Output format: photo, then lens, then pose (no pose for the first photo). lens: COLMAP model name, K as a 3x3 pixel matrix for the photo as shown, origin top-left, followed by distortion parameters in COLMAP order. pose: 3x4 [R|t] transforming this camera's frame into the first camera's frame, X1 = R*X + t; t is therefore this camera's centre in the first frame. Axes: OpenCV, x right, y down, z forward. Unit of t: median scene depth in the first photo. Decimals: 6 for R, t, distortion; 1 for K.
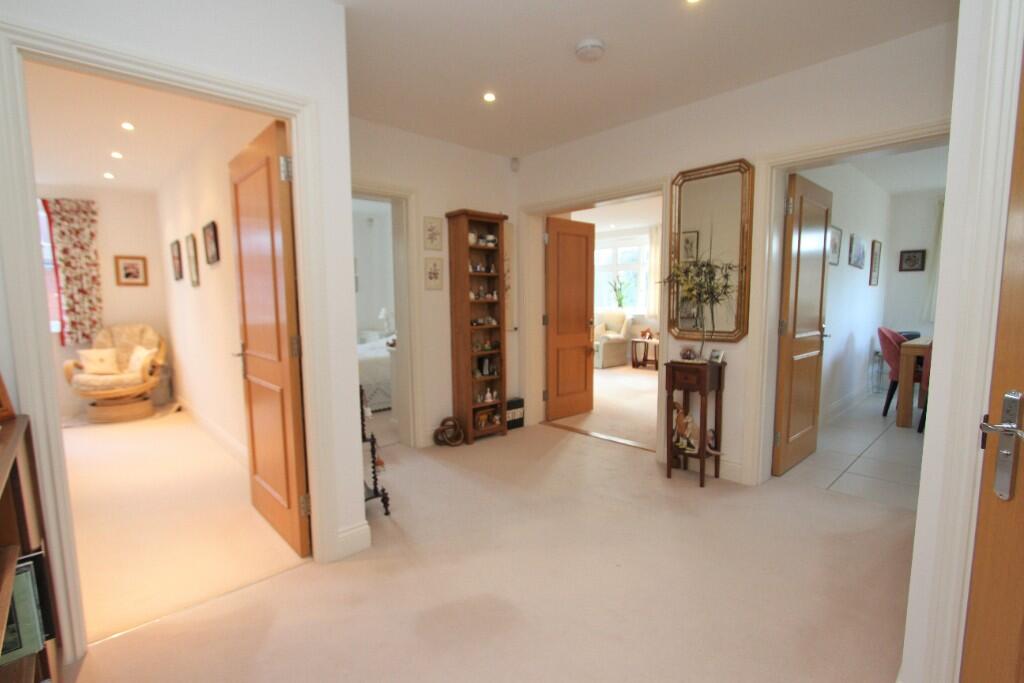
lens RADIAL K [[473.4, 0, 506.1], [0, 473.4, 347.4], [0, 0, 1]] dist [-0.005204, -0.002187]
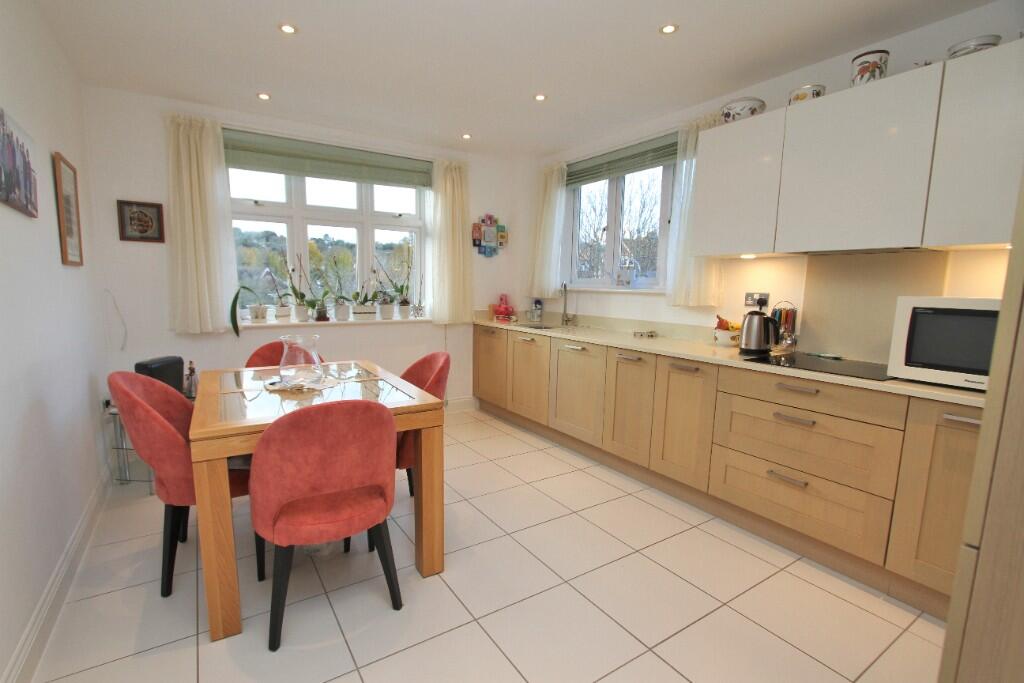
lens RADIAL K [[473.4, 0, 507.5], [0, 473.4, 347.2], [0, 0, 1]] dist [-0.005204, -0.002187]
pose [[0.176639, -0.117720, 0.977211, 0.793433], [0.094357, 0.990275, 0.102238, -0.114719], [-0.979743, 0.074147, 0.186029, 1.012525]]
